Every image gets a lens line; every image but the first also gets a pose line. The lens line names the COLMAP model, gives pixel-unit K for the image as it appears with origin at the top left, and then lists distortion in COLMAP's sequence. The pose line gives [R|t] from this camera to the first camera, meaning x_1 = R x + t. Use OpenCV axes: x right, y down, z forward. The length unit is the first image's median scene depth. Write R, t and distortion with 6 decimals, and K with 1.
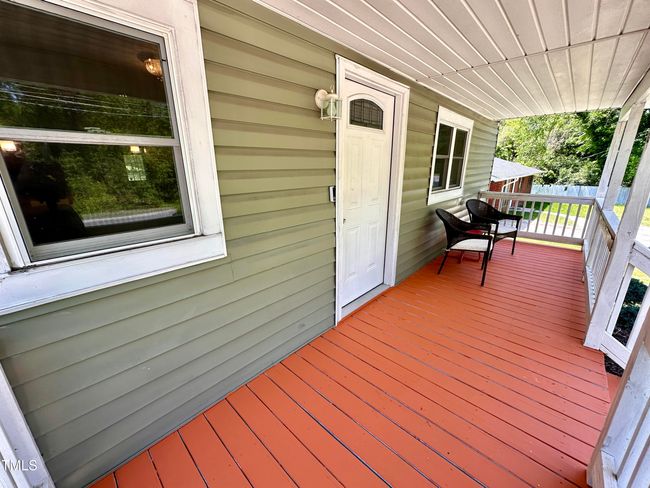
lens RADIAL K [[259.5, 0, 325.0], [0, 259.5, 244.0], [0, 0, 1]] dist [-0.001104, -0.000124]
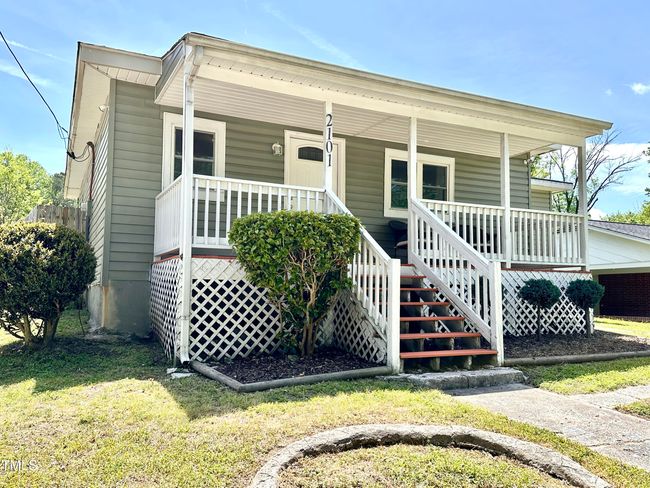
lens RADIAL K [[547.5, 0, 325.0], [0, 547.5, 244.0], [0, 0, 1]] dist [0.106686, -0.000158]
pose [[0.939638, -0.016058, -0.341795, 1.655860], [-0.111330, 0.930199, -0.349765, 1.520768], [0.323554, 0.366704, 0.872262, -2.240658]]
